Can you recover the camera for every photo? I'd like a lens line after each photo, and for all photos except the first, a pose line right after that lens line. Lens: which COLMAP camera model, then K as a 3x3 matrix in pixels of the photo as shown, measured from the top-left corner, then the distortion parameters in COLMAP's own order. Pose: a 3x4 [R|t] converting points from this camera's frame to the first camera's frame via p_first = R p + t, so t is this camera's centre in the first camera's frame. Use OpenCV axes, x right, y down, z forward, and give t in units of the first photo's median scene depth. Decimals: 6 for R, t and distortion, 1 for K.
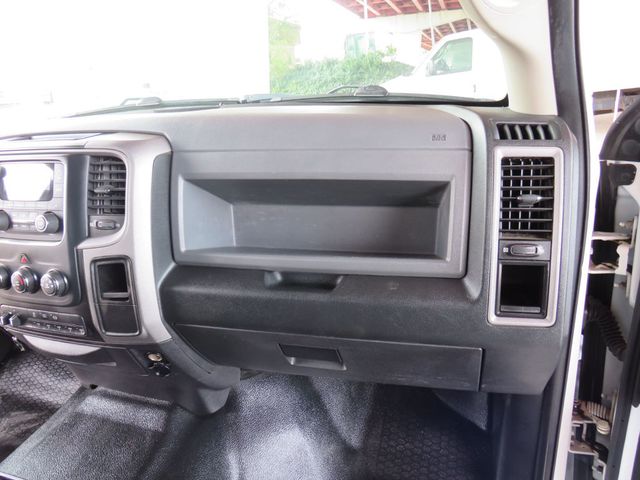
lens RADIAL K [[440.5, 0, 319.5], [0, 440.5, 241.2], [0, 0, 1]] dist [-0.015356, -0.009231]
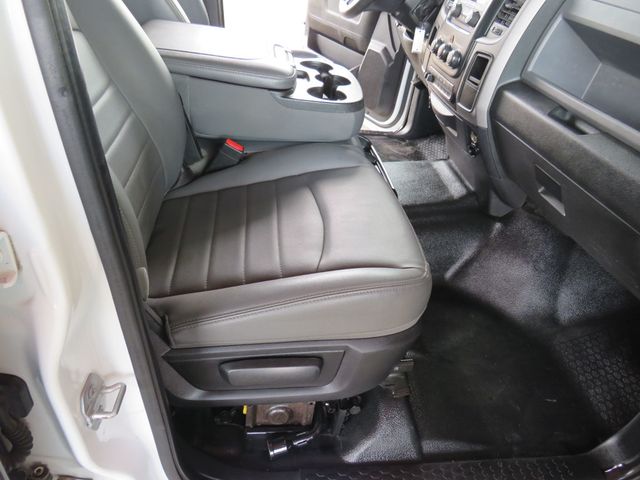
lens RADIAL K [[440.5, 0, 320.4], [0, 440.5, 239.6], [0, 0, 1]] dist [-0.015356, -0.009231]
pose [[0.425272, 0.626737, -0.652951, 0.589238], [-0.428636, 0.774872, 0.464590, 0.069517], [0.797129, 0.082301, 0.598173, -0.256061]]
